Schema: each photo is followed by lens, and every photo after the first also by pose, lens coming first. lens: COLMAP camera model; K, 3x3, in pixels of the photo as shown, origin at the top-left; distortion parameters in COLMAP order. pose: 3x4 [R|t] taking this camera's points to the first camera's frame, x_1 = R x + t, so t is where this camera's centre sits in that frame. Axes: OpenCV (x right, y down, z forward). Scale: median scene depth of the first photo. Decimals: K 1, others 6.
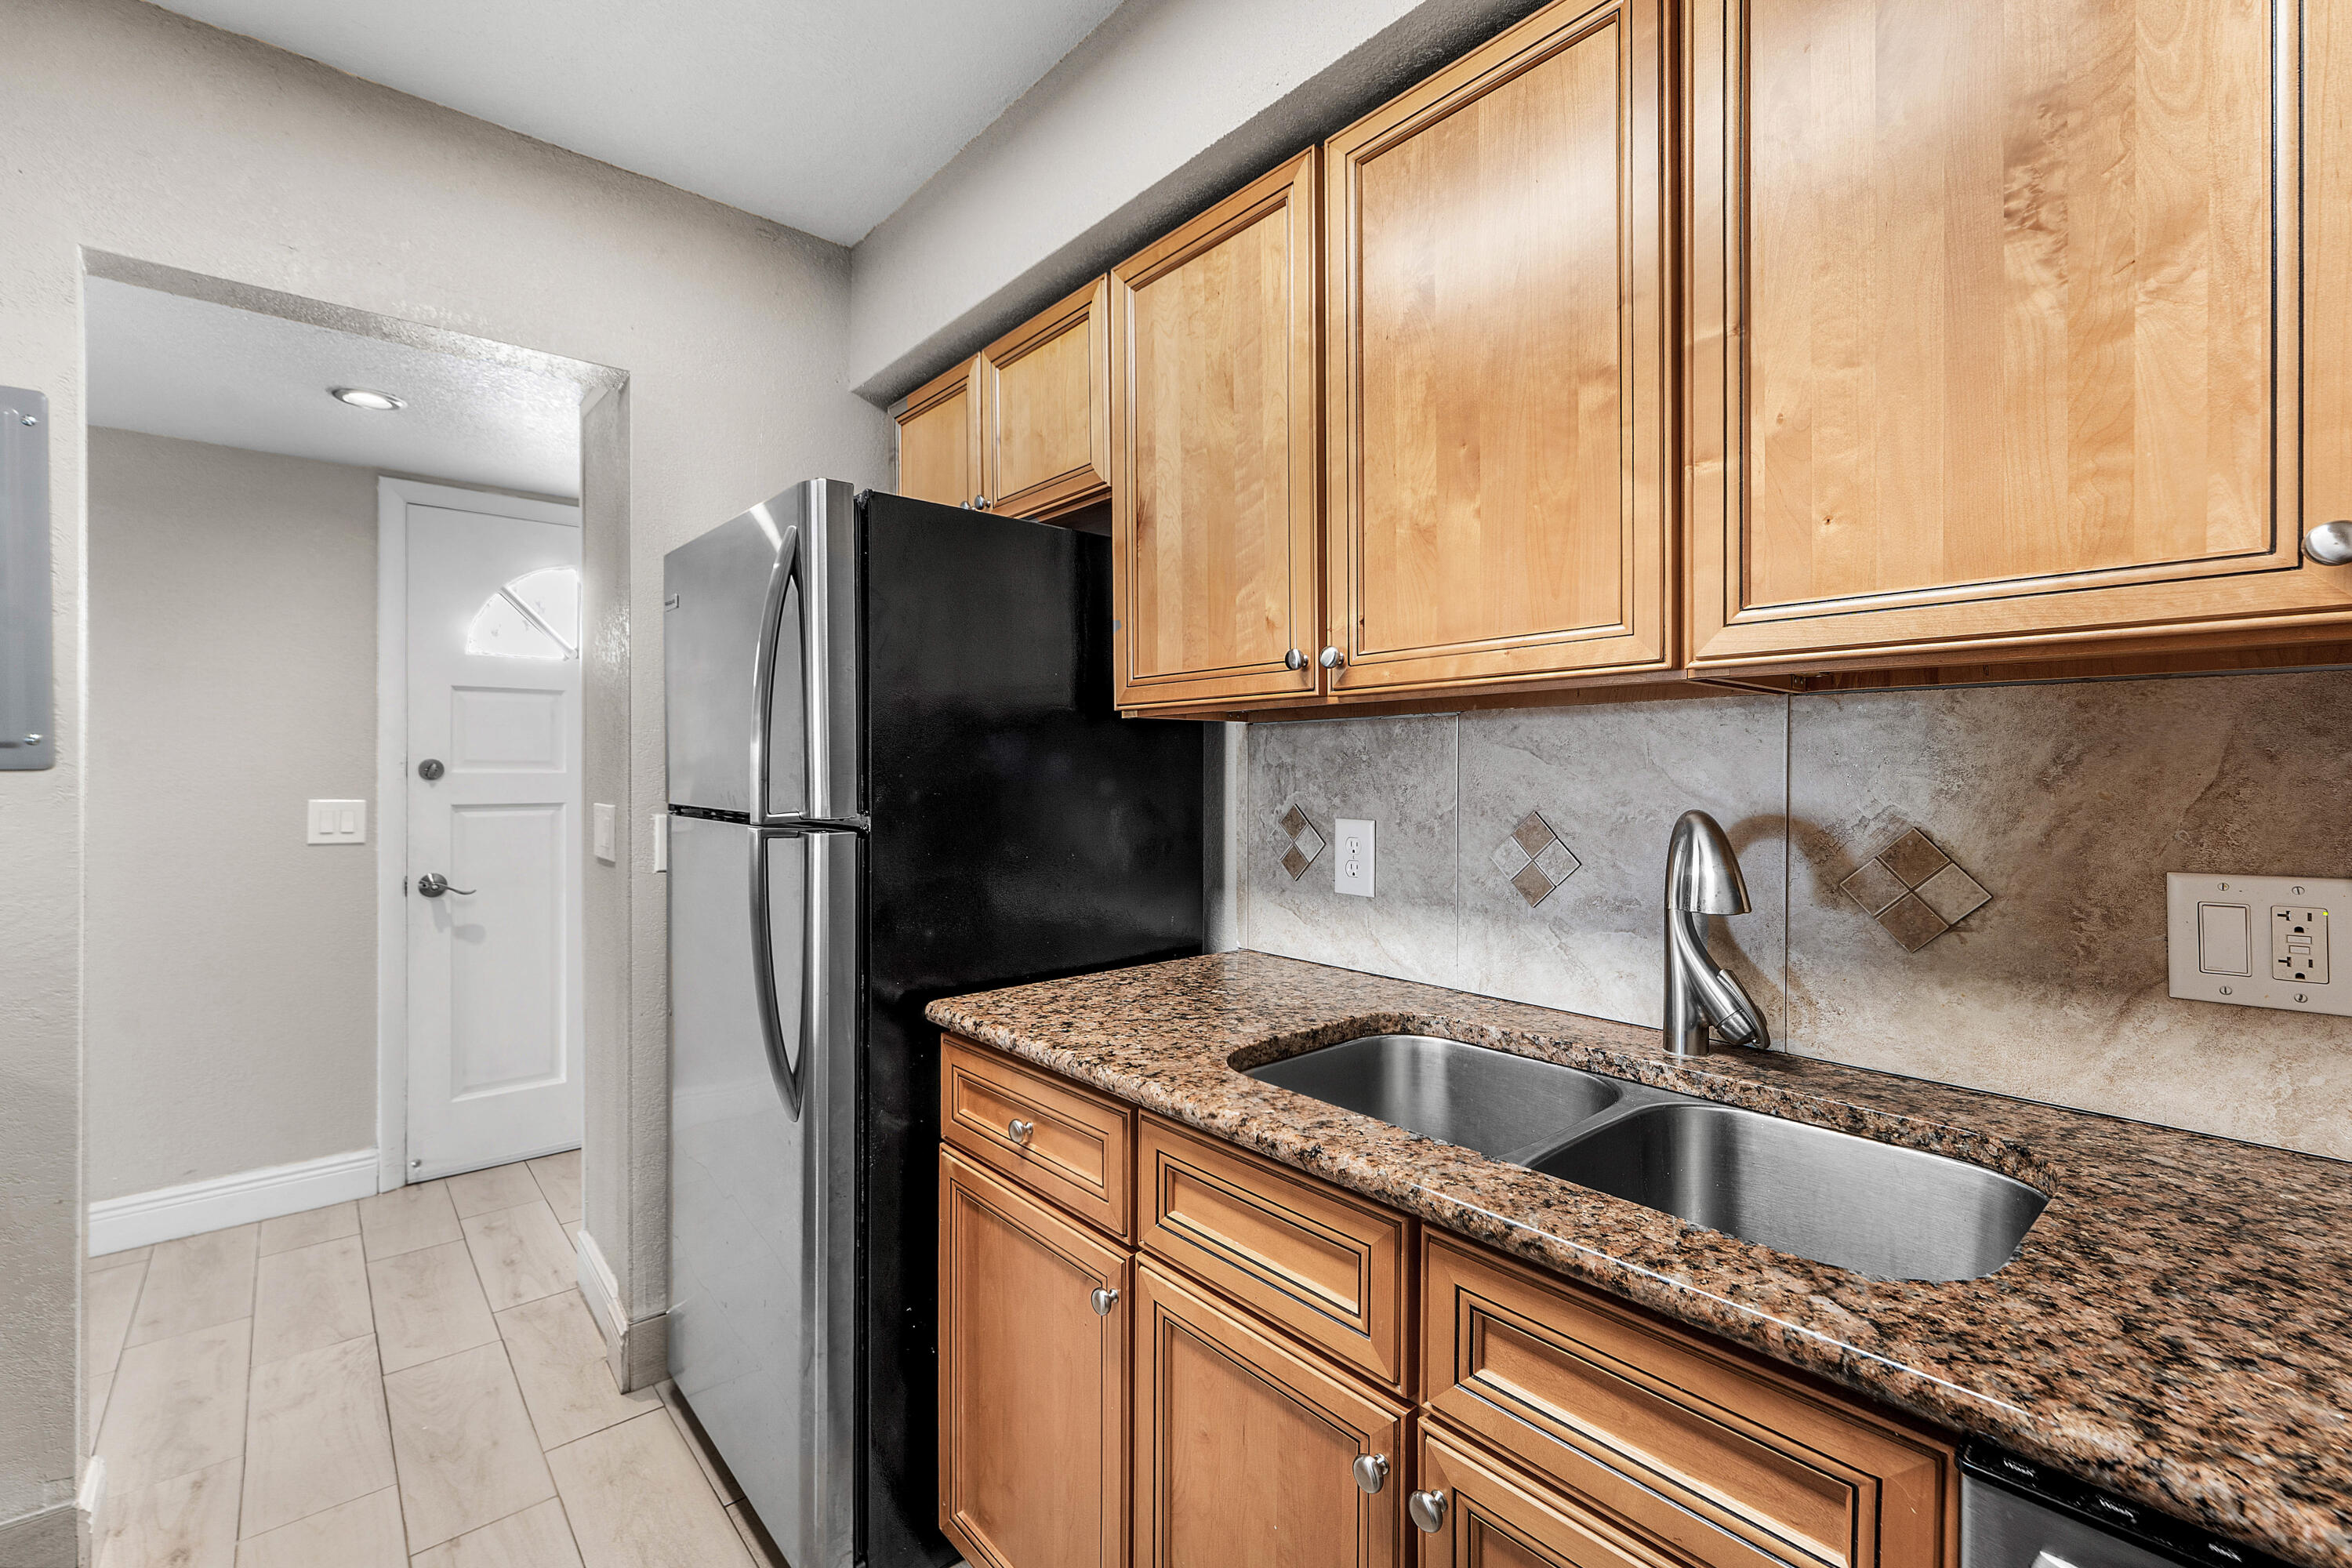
lens RADIAL K [[1013.1, 0, 1172.7], [0, 1013.1, 770.7], [0, 0, 1]] dist [-0.000470, -0.000069]
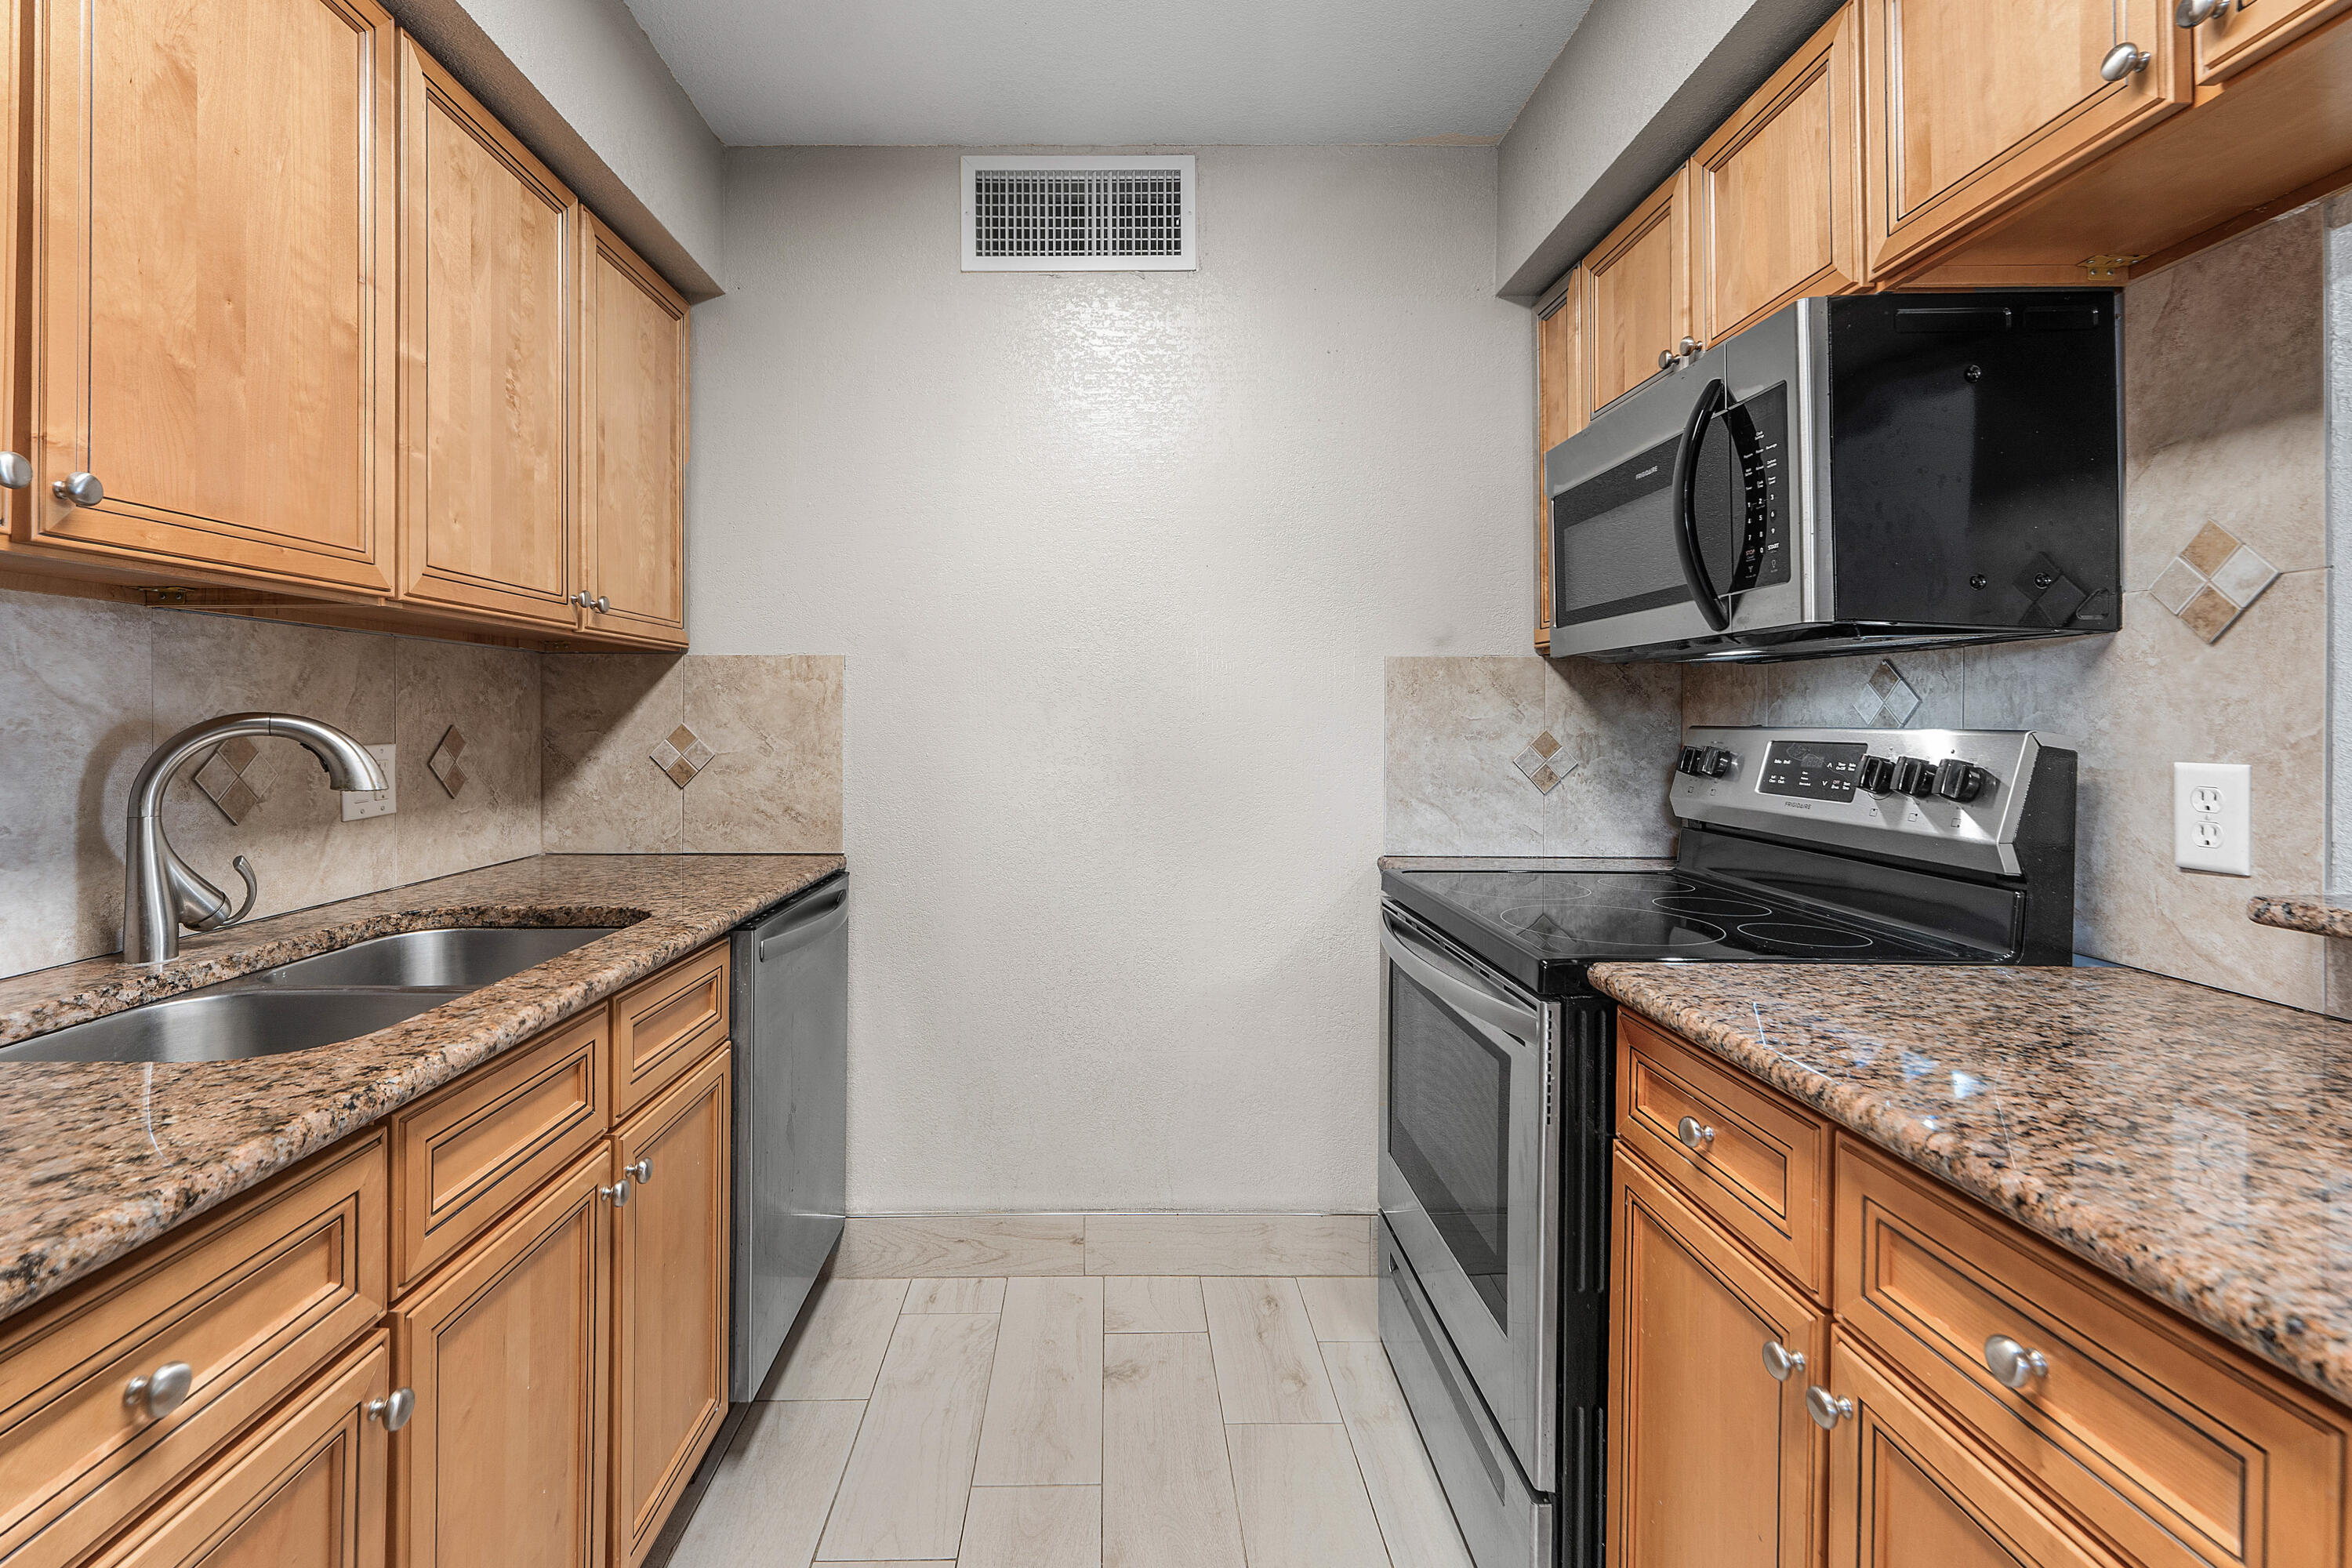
lens RADIAL K [[1040.1, 0, 1128.1], [0, 1040.1, 723.2], [0, 0, 1]] dist [0.001961, 0.000222]
pose [[-0.761661, -0.003423, 0.647966, -0.833098], [0.000179, 0.999985, 0.005494, 0.038853], [-0.647975, 0.004300, -0.761649, 1.099224]]
